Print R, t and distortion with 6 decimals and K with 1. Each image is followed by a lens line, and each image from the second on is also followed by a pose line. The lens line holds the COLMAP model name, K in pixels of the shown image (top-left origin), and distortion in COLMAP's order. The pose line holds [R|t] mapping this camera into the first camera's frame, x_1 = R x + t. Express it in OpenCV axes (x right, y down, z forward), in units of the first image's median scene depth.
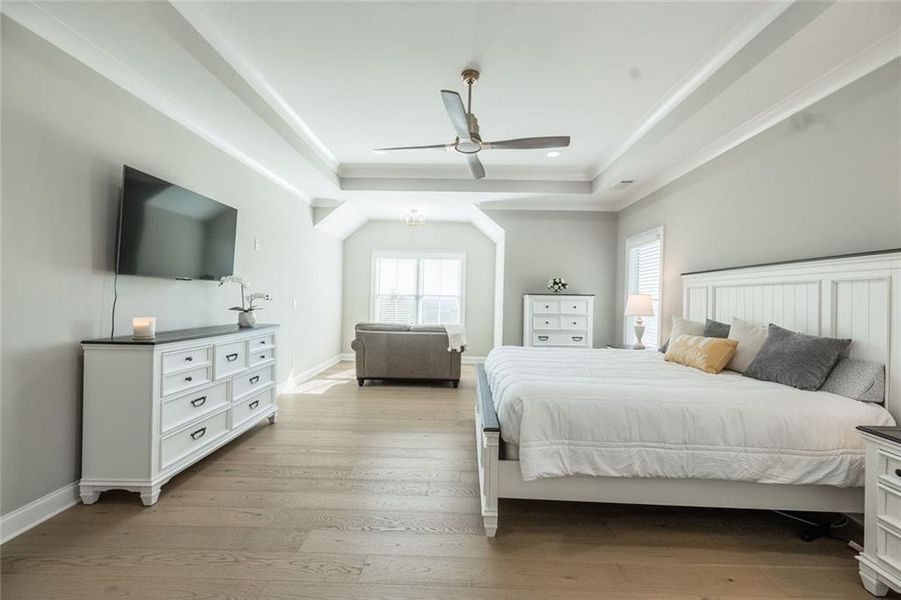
lens RADIAL K [[378.4, 0, 454.5], [0, 378.4, 297.9], [0, 0, 1]] dist [0.001619, 0.000253]
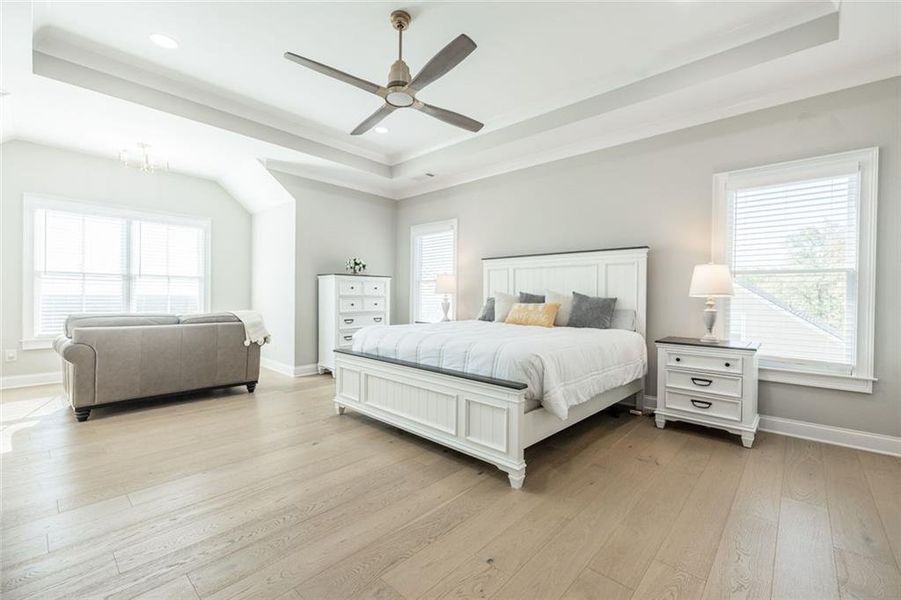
lens RADIAL K [[378.4, 0, 469.8], [0, 378.4, 298.7], [0, 0, 1]] dist [0.001619, 0.000253]
pose [[0.658651, -0.022845, 0.752102, -0.285304], [0.003266, 0.999616, 0.027503, 0.026227], [-0.752442, -0.015658, 0.658473, 0.152423]]
